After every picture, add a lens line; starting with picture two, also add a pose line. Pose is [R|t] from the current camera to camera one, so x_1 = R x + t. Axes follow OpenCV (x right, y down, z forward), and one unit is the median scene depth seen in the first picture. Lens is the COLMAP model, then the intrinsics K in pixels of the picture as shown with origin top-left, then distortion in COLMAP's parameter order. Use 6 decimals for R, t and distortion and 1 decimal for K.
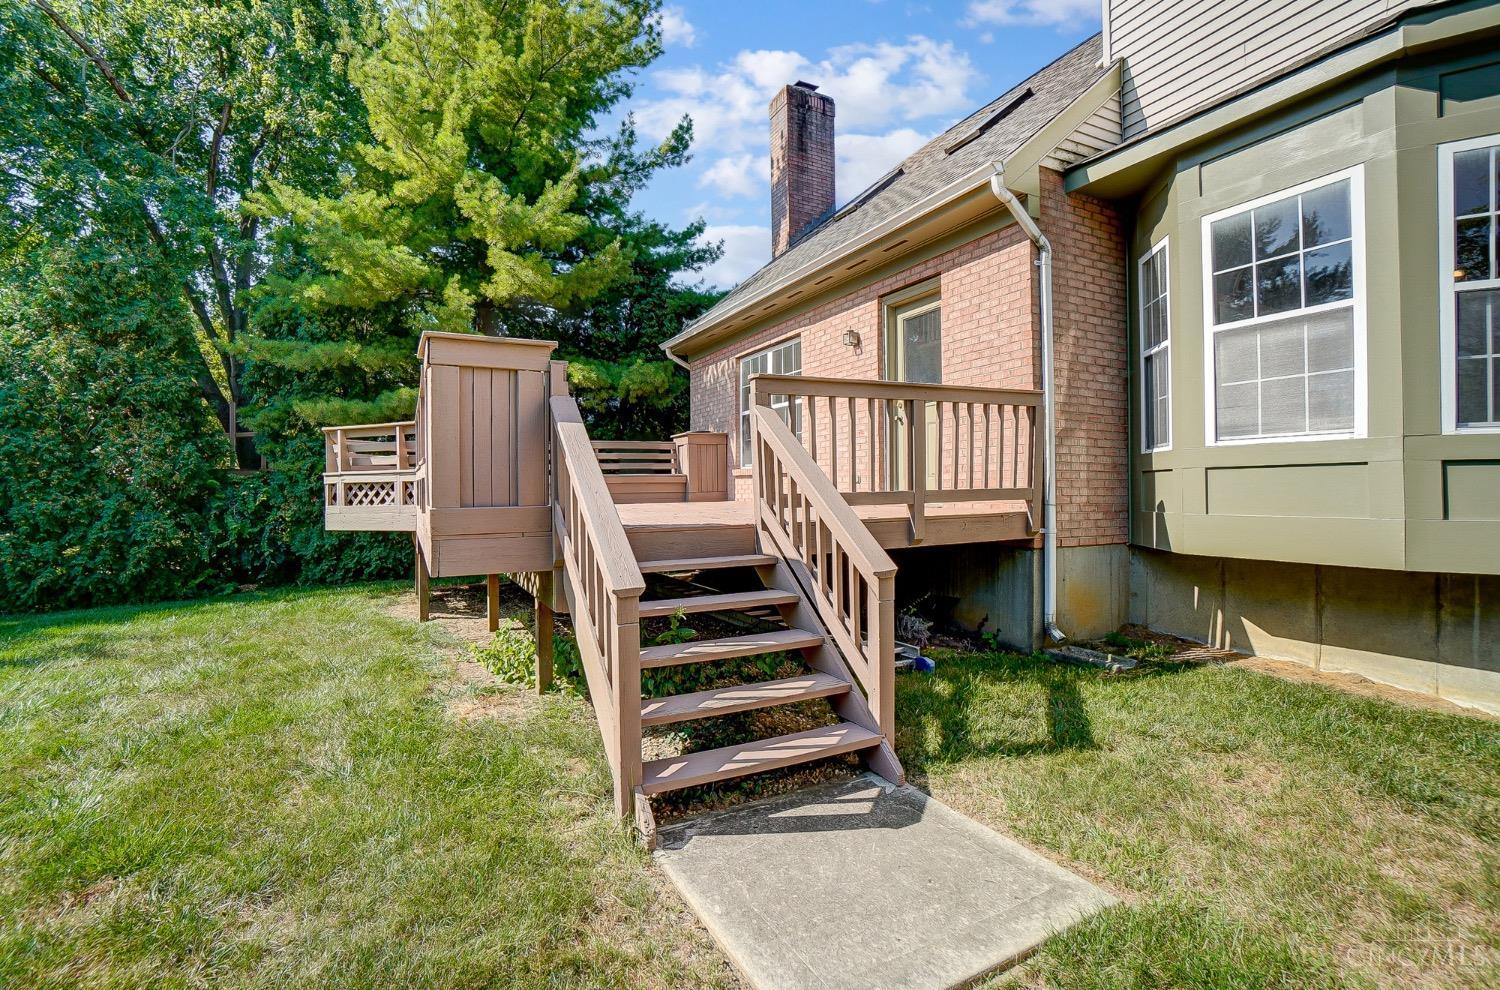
lens RADIAL K [[676.2, 0, 746.7], [0, 676.2, 481.5], [0, 0, 1]] dist [-0.062331, 0.023862]
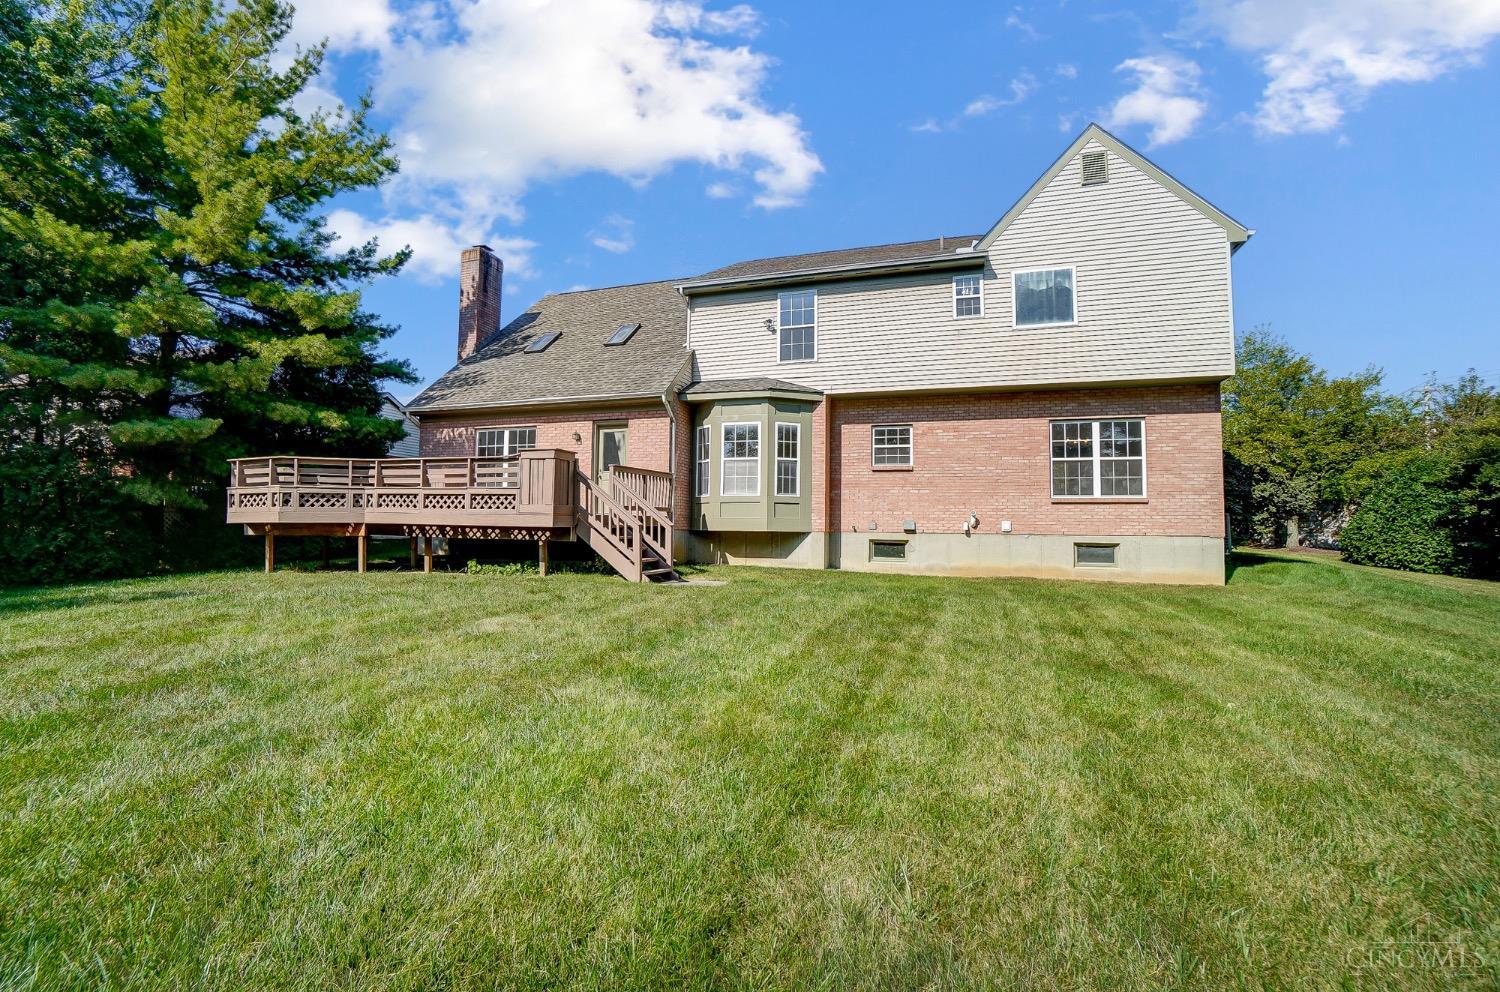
lens RADIAL K [[676.2, 0, 746.7], [0, 676.2, 482.5], [0, 0, 1]] dist [-0.062331, 0.023862]
pose [[0.692956, 0.059364, 0.718532, -1.356213], [-0.021532, 0.997864, -0.061676, 0.070913], [-0.720659, 0.027267, 0.692754, -1.169686]]
